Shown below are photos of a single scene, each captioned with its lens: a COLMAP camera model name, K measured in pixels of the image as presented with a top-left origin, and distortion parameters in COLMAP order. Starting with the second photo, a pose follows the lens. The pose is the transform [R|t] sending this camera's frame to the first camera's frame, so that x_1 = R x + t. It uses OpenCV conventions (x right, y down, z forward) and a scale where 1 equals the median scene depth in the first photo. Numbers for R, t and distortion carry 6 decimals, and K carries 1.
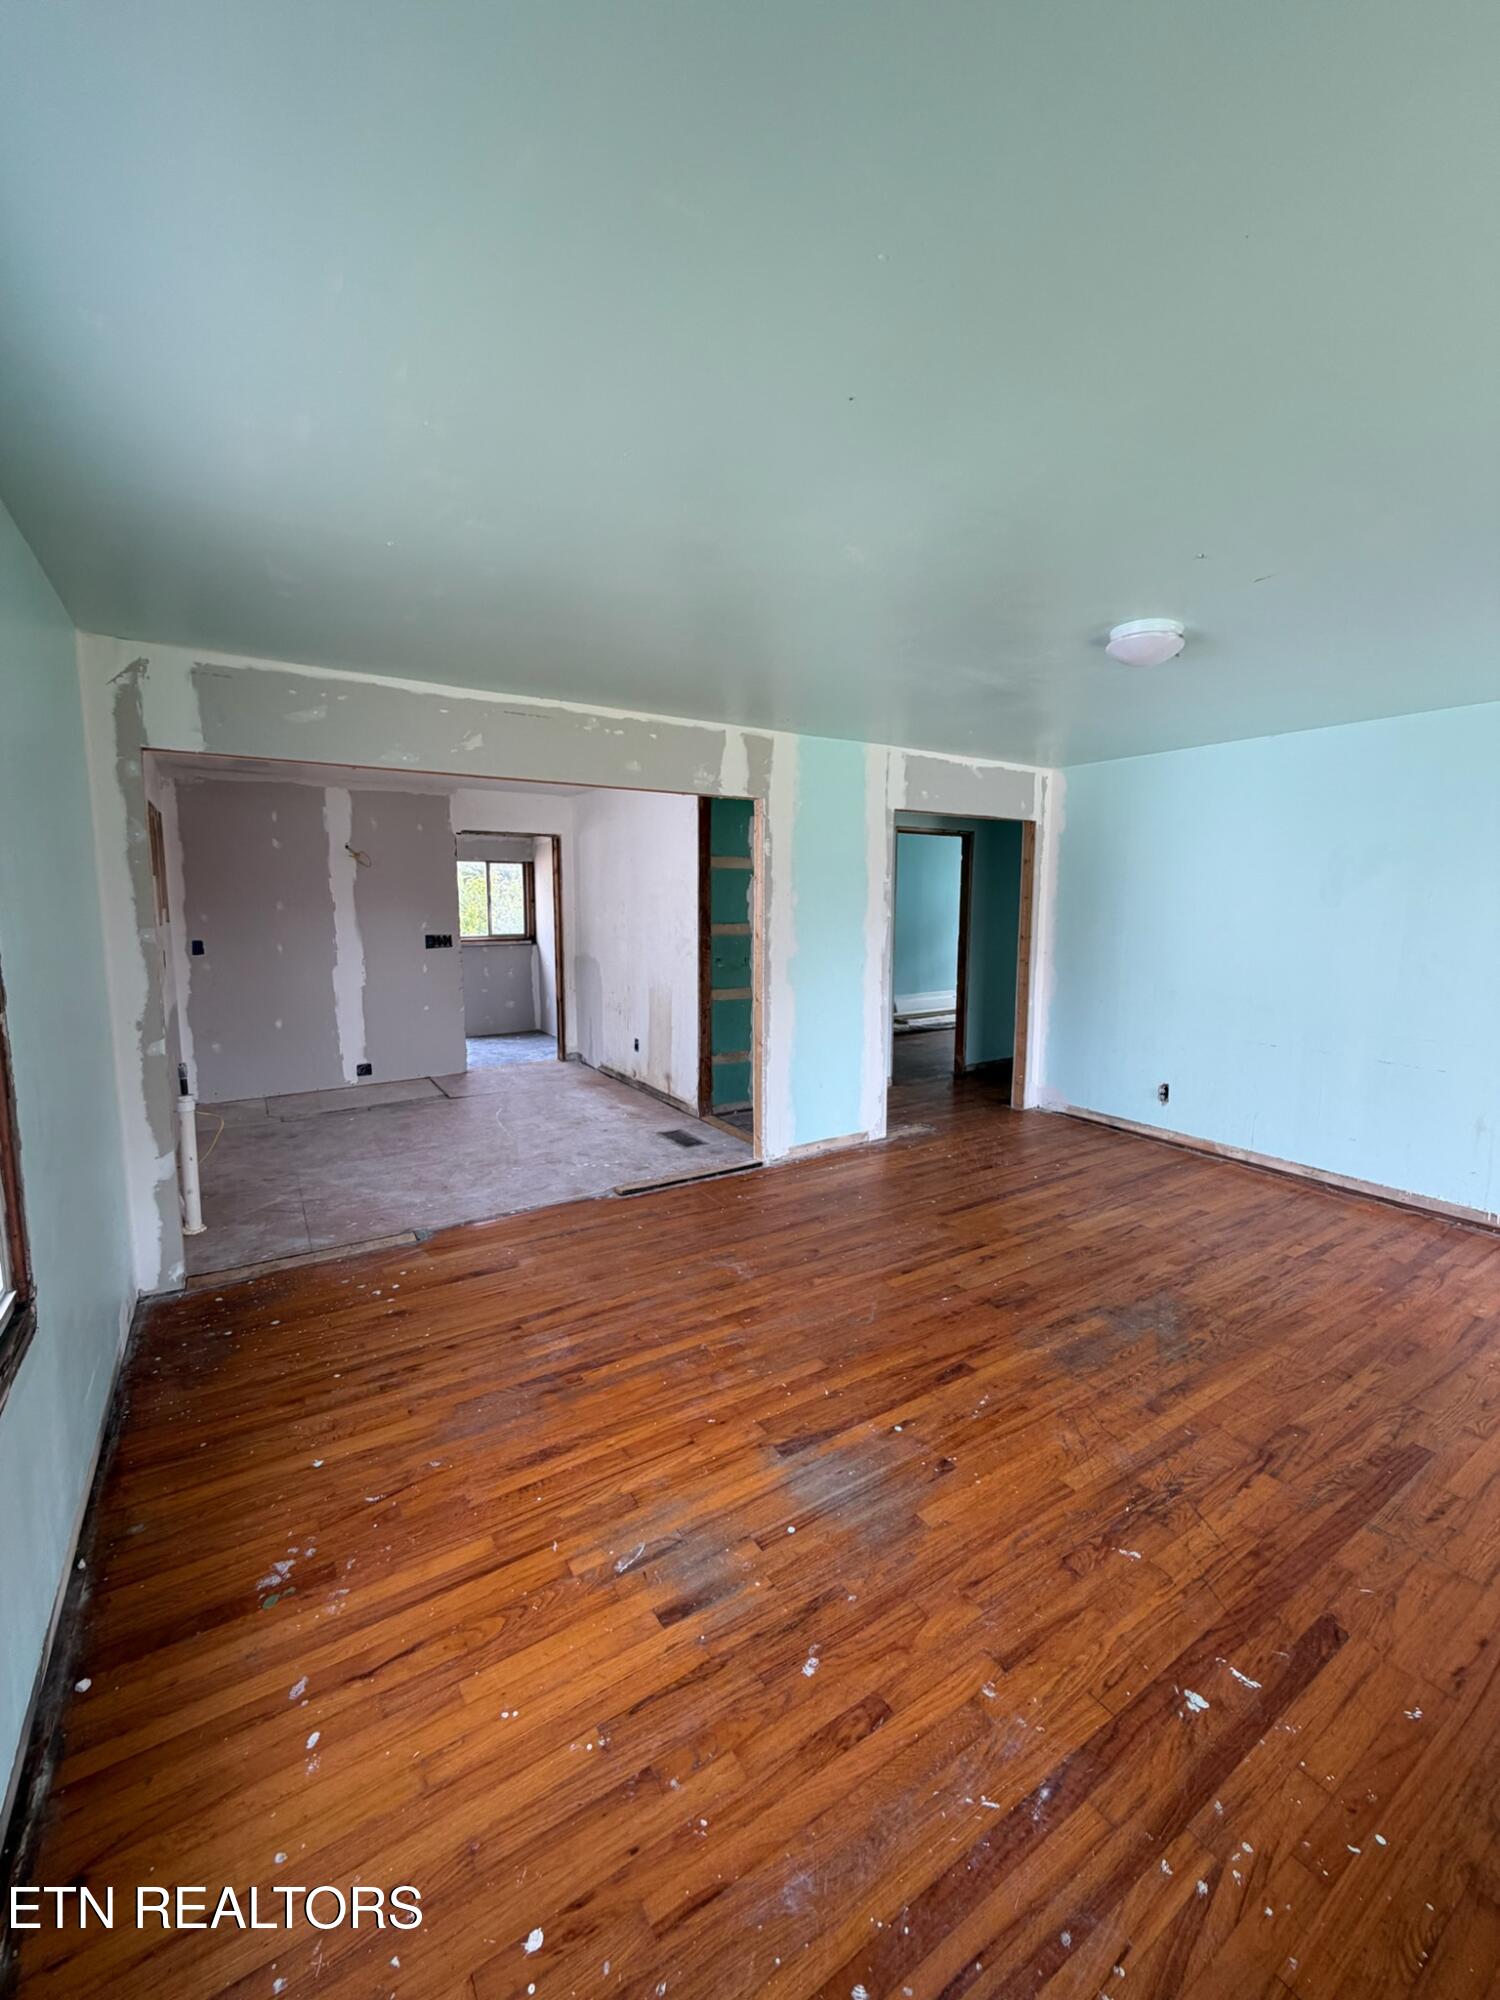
lens RADIAL K [[796.9, 0, 749.2], [0, 796.9, 992.3], [0, 0, 1]] dist [-0.002654, -0.000207]
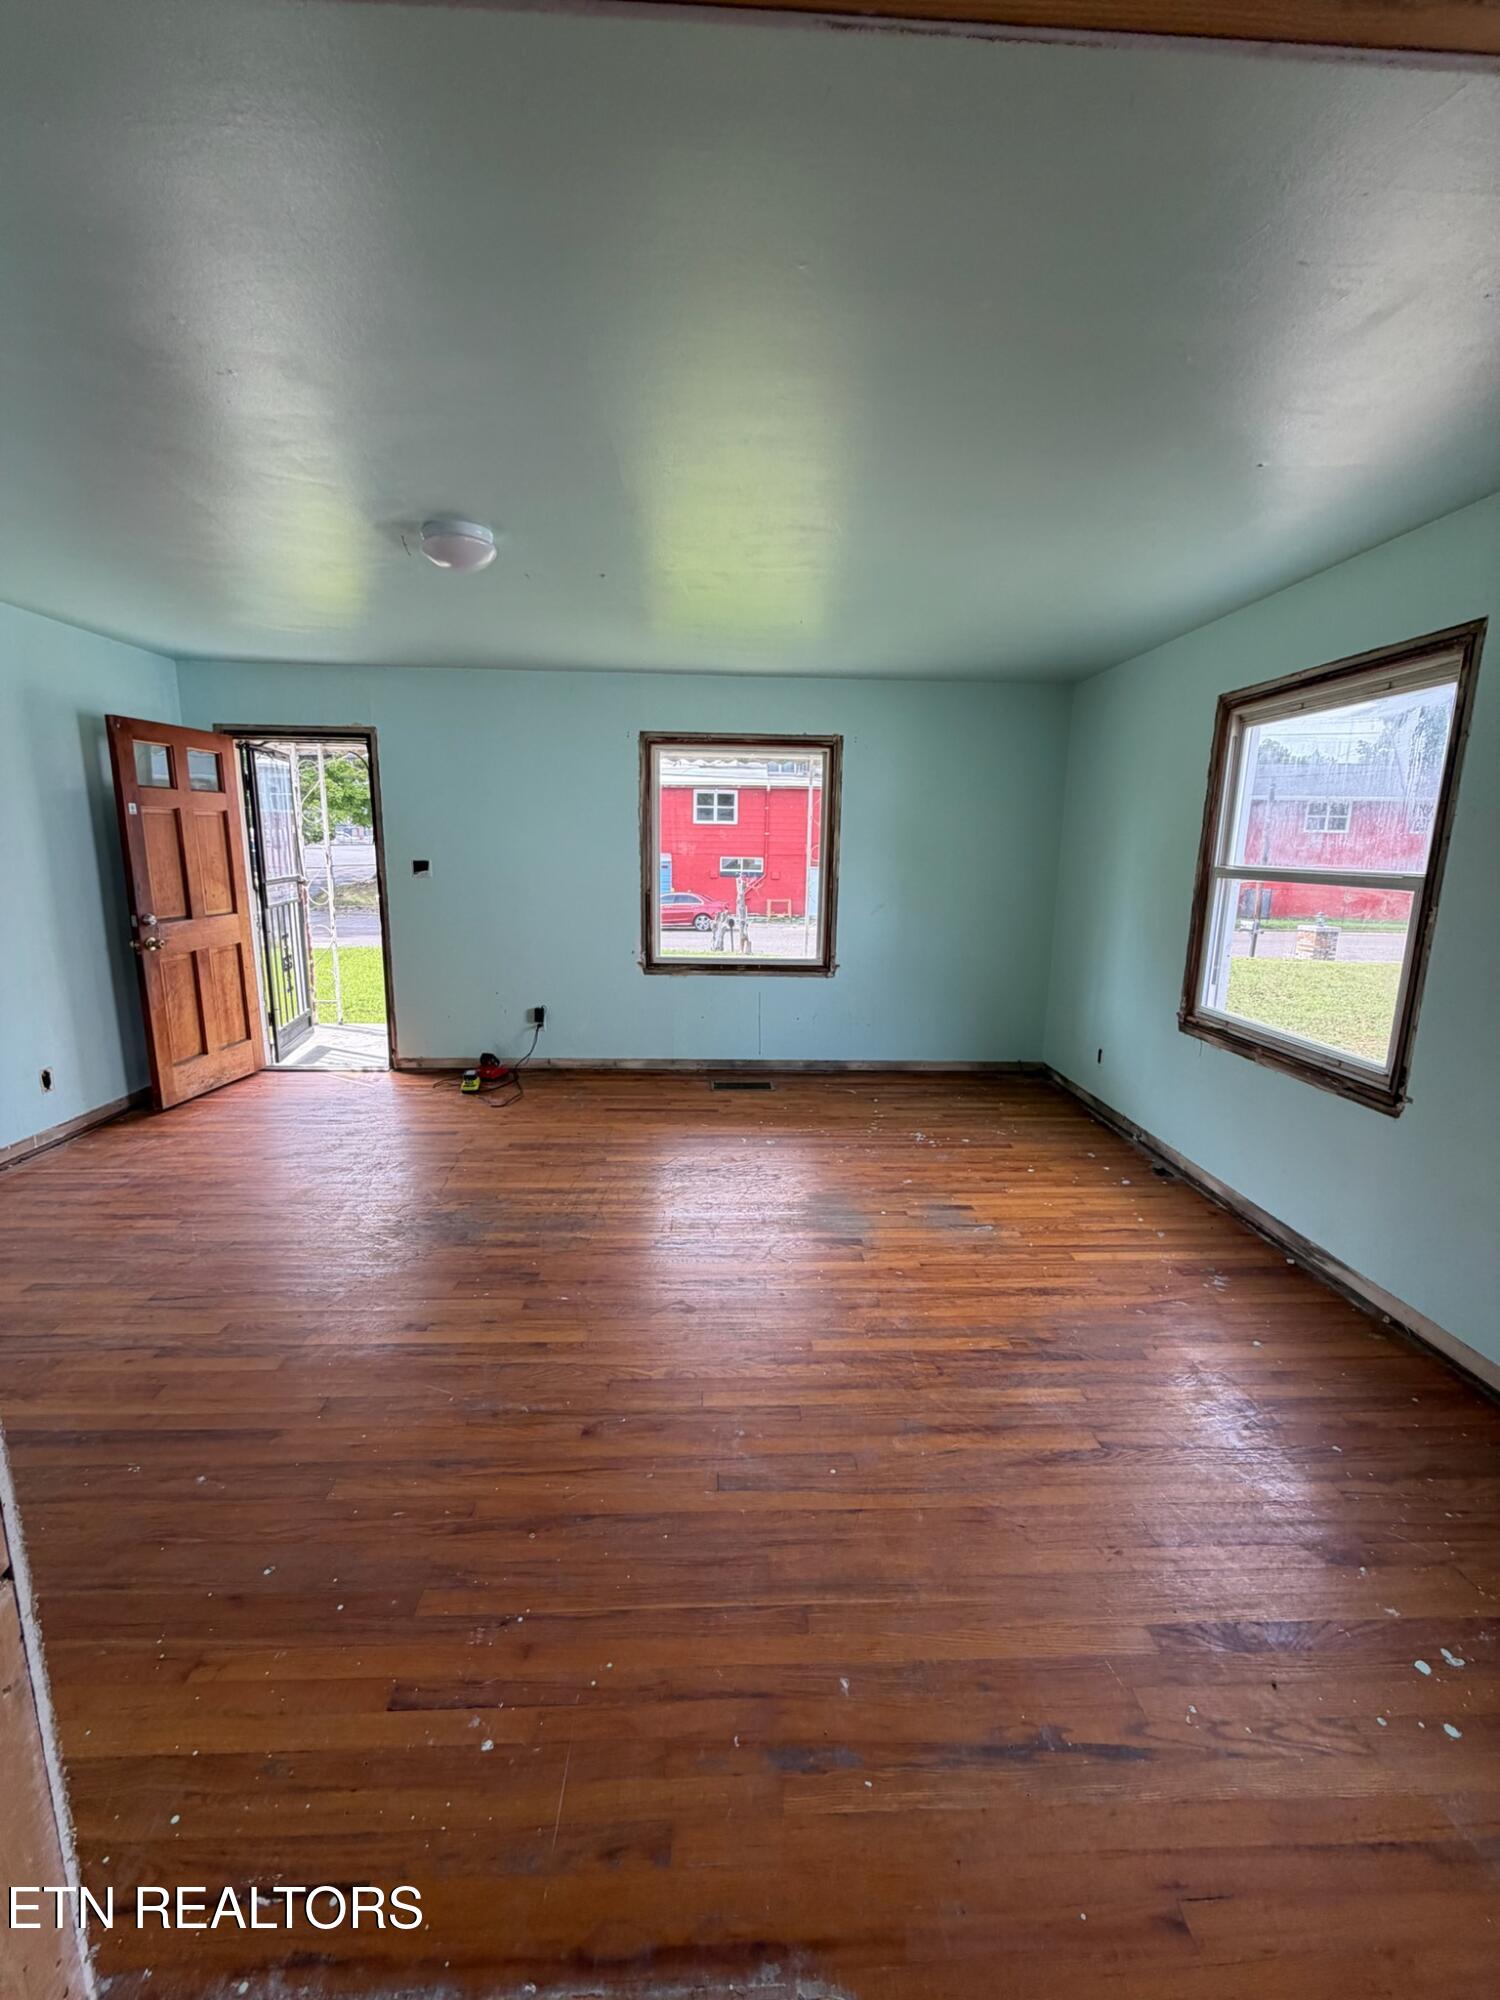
lens RADIAL K [[796.9, 0, 749.2], [0, 796.9, 992.3], [0, 0, 1]] dist [-0.002654, -0.000207]
pose [[-0.862803, -0.112321, 0.492904, -0.380075], [0.035965, 0.958897, 0.281465, -0.193729], [-0.504259, 0.260576, -0.823300, 1.921481]]
